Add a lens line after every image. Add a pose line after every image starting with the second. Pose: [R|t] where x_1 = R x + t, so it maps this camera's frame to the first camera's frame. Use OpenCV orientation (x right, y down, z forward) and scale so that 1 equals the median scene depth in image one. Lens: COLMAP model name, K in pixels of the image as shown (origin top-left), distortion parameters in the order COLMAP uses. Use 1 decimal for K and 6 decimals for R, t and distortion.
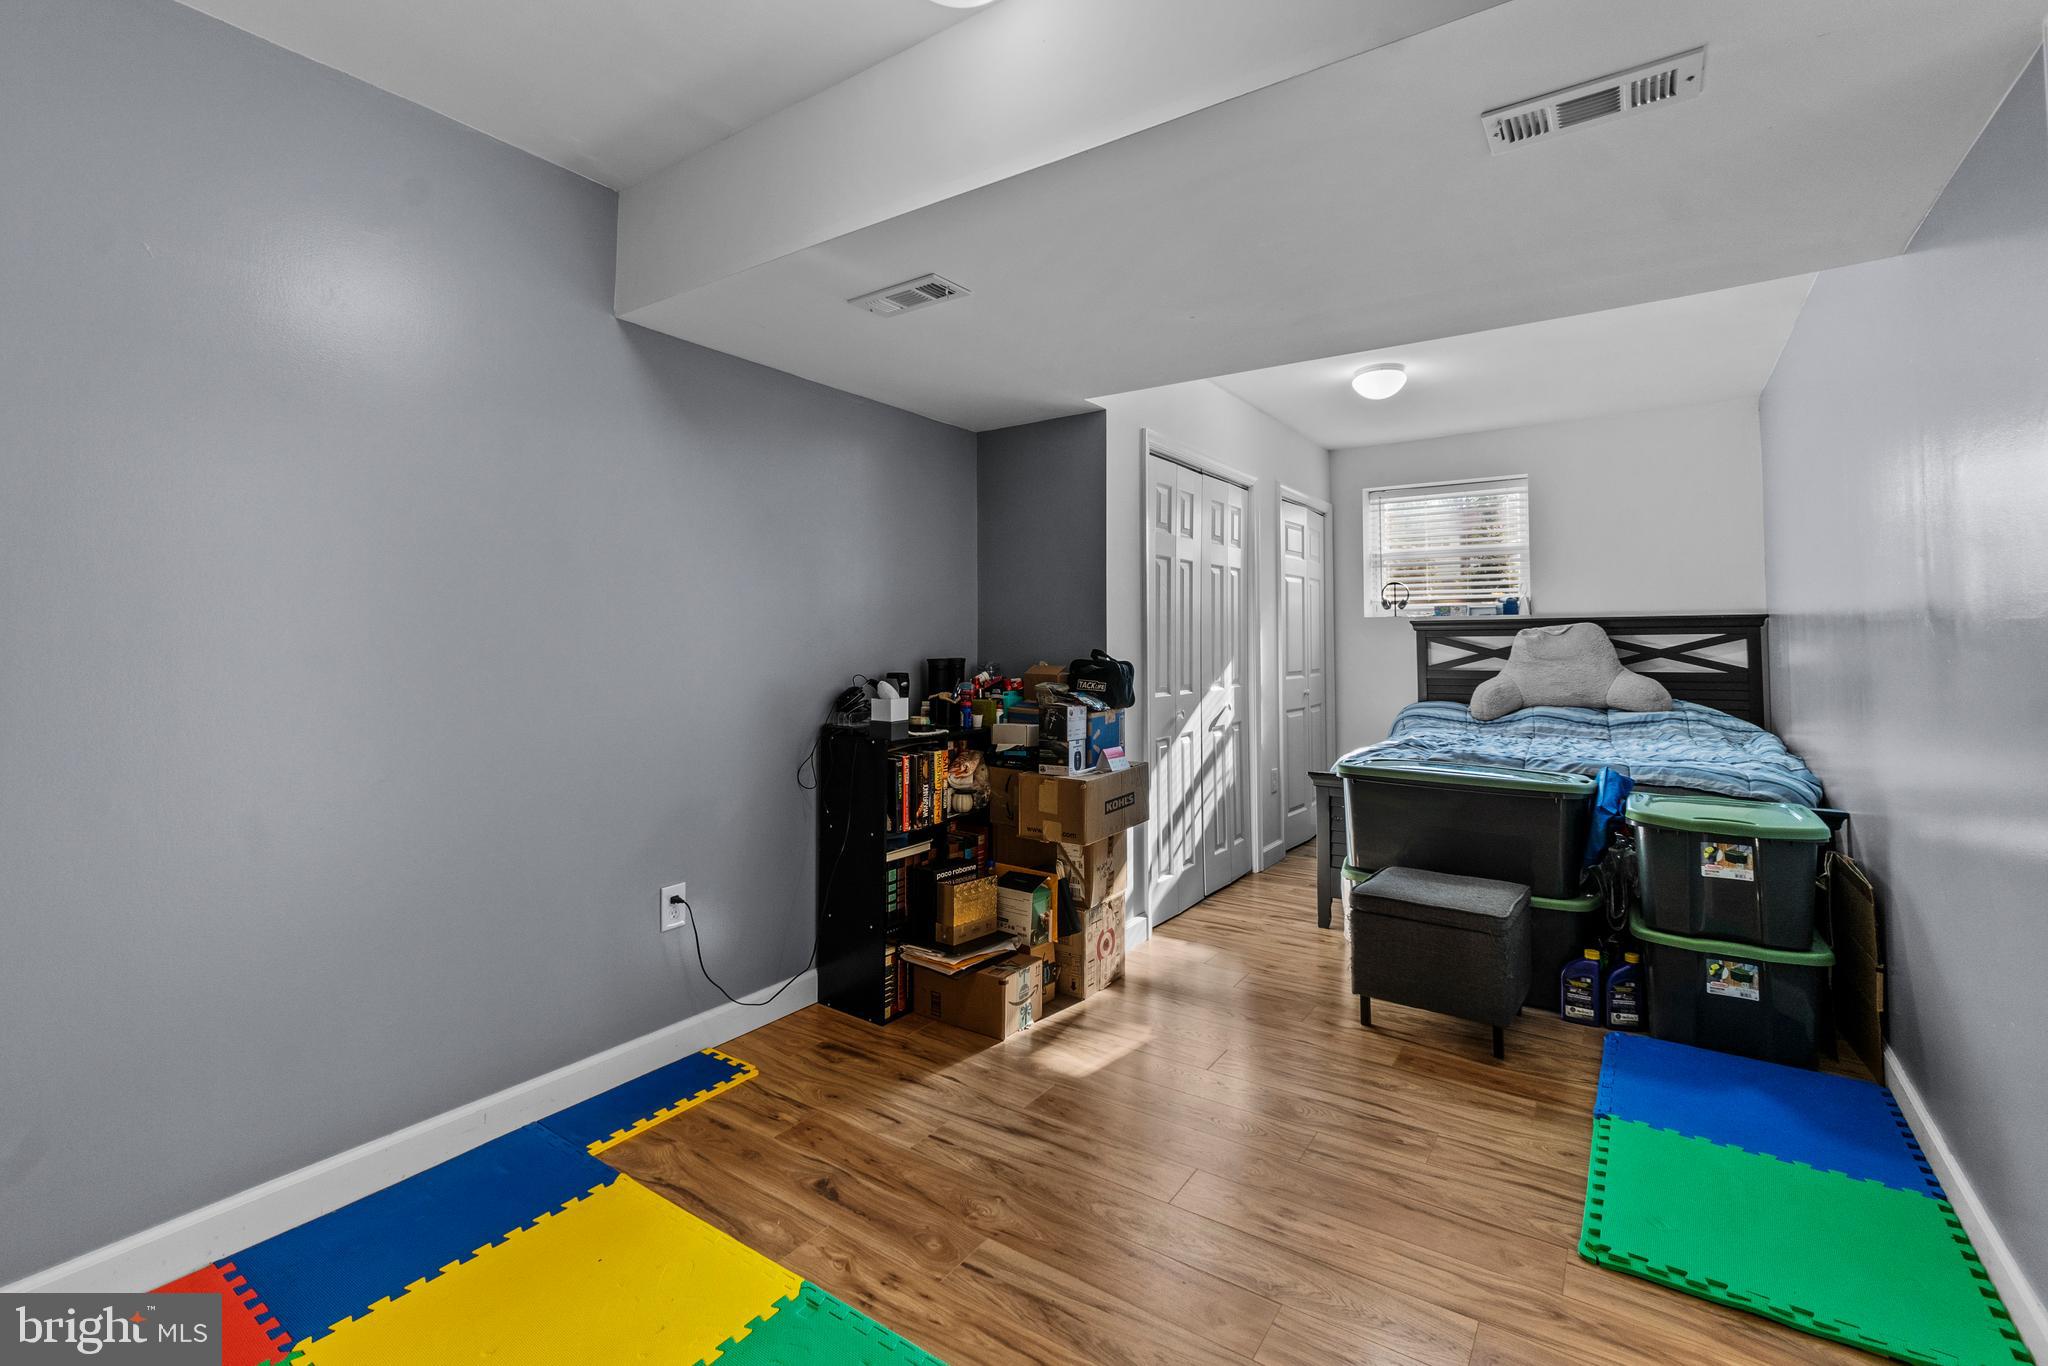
lens RADIAL K [[913.0, 0, 1018.3], [0, 913.0, 611.3], [0, 0, 1]] dist [-0.001498, 0.000060]
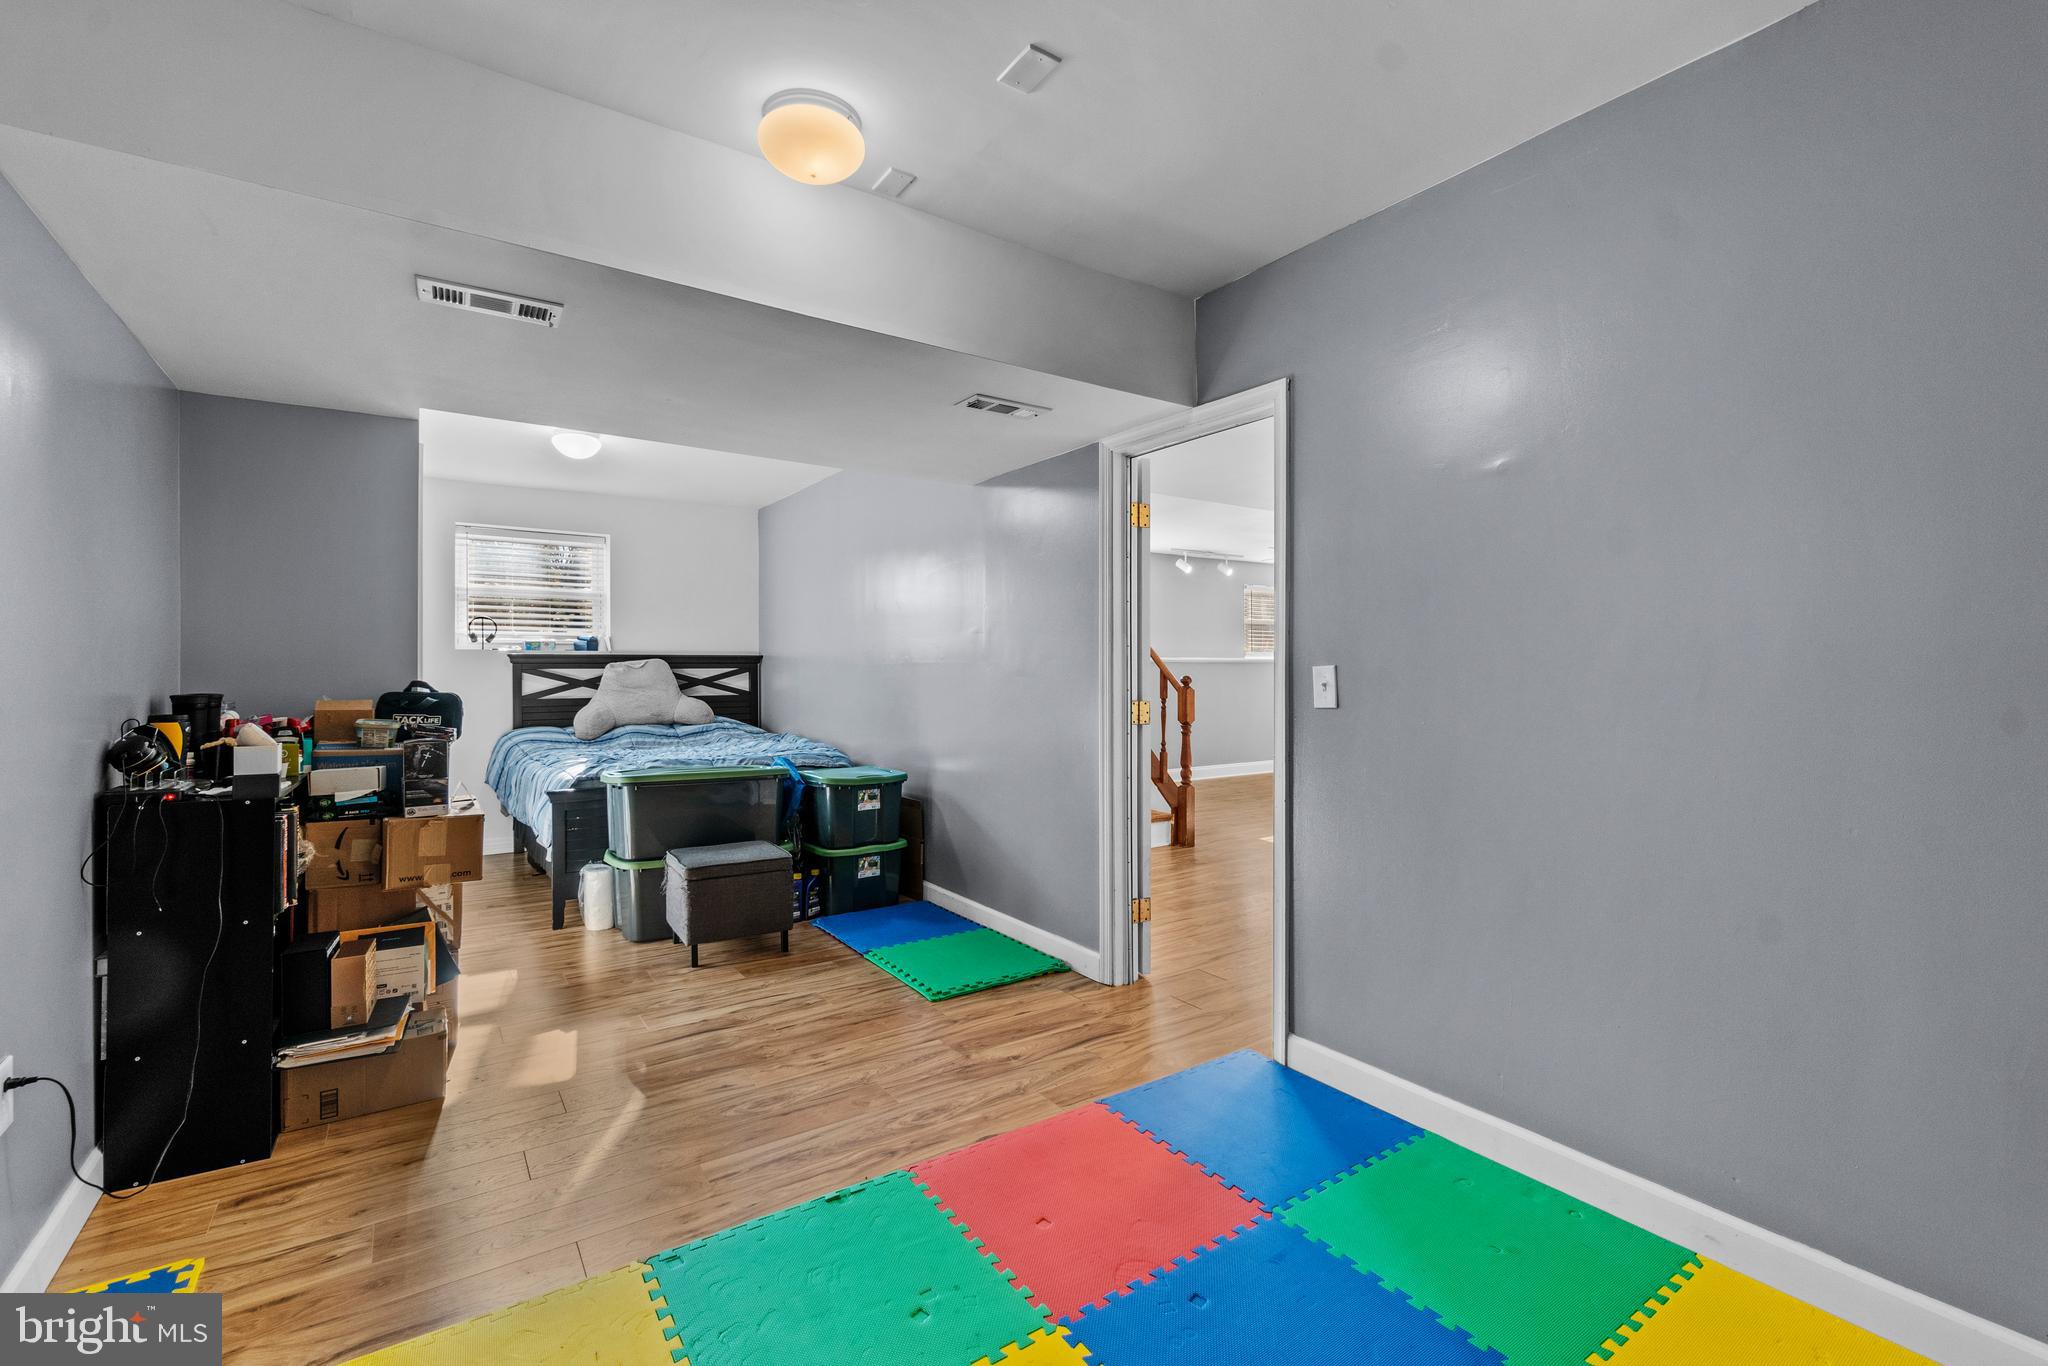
lens RADIAL K [[901.8, 0, 1009.9], [0, 901.8, 671.9], [0, 0, 1]] dist [-0.002285, -0.000726]
pose [[0.347876, 0.002818, 0.937536, -0.600742], [-0.031289, 0.999473, 0.008605, 0.006585], [-0.937018, -0.032328, 0.347781, 0.130338]]
